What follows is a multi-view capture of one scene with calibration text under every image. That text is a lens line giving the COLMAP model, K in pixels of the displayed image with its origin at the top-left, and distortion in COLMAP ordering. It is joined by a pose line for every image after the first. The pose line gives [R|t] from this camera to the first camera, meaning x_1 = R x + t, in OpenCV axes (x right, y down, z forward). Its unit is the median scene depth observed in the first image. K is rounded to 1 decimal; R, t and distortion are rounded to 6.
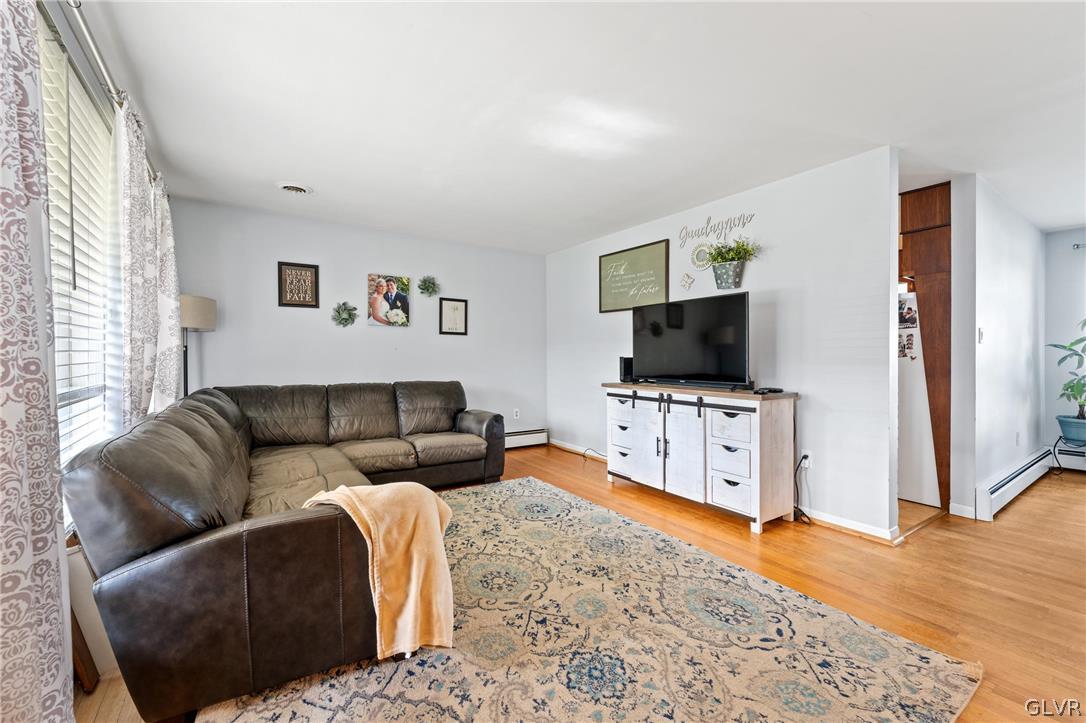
lens RADIAL K [[441.3, 0, 545.6], [0, 441.3, 358.3], [0, 0, 1]] dist [-0.000633, -0.000114]
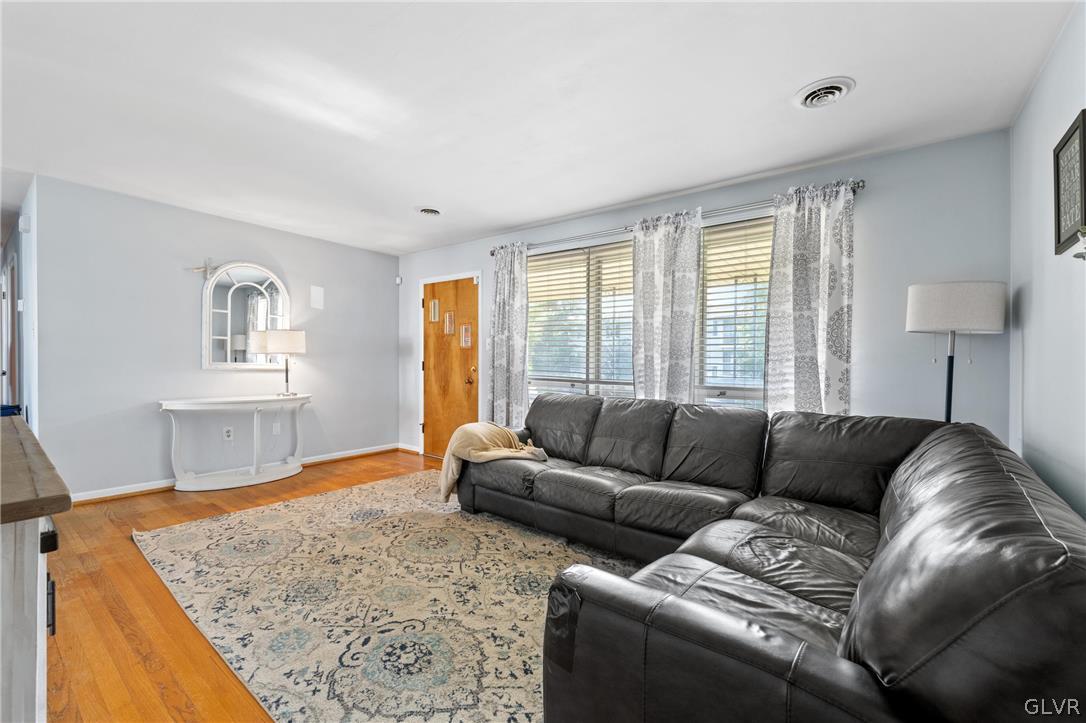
lens RADIAL K [[449.6, 0, 541.4], [0, 449.6, 366.5], [0, 0, 1]] dist [0.000435, 0.000096]
pose [[-0.952354, -0.017653, -0.304485, -0.003468], [-0.022448, 0.999673, 0.012256, -0.007699], [0.304169, 0.018507, -0.952438, 1.782950]]
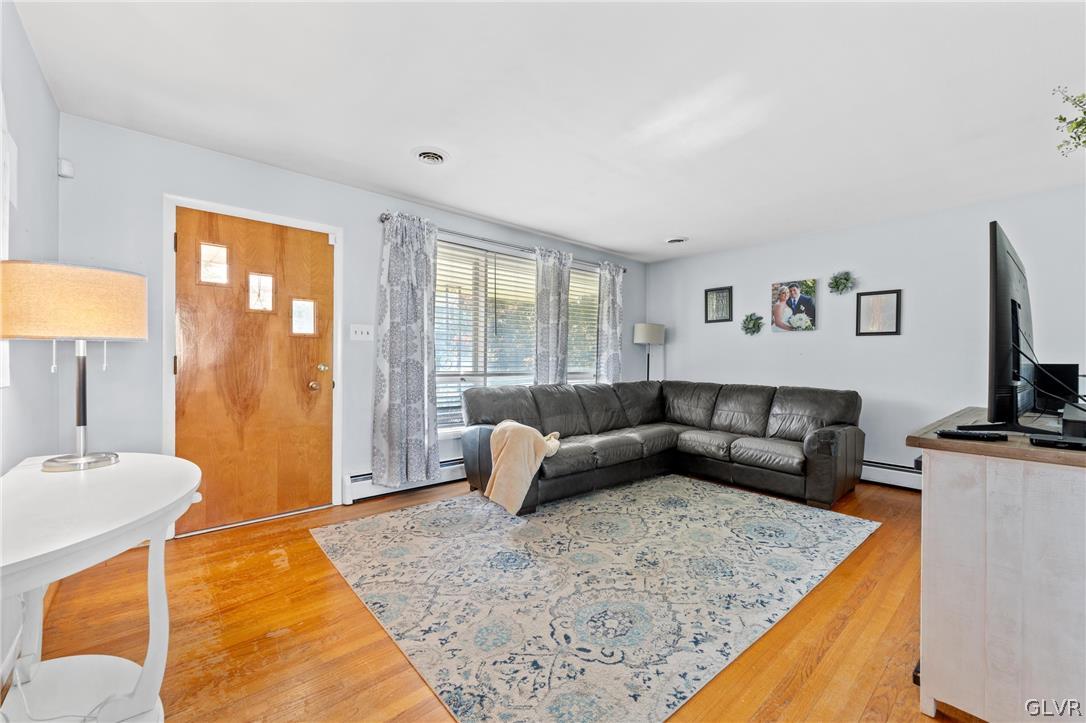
lens RADIAL K [[441.3, 0, 545.6], [0, 441.3, 358.3], [0, 0, 1]] dist [-0.000633, -0.000114]
pose [[0.124693, -0.004479, -0.992185, 0.932517], [-0.013349, 0.999892, -0.006191, 0.004255], [0.992106, 0.014017, 0.124619, 0.508710]]
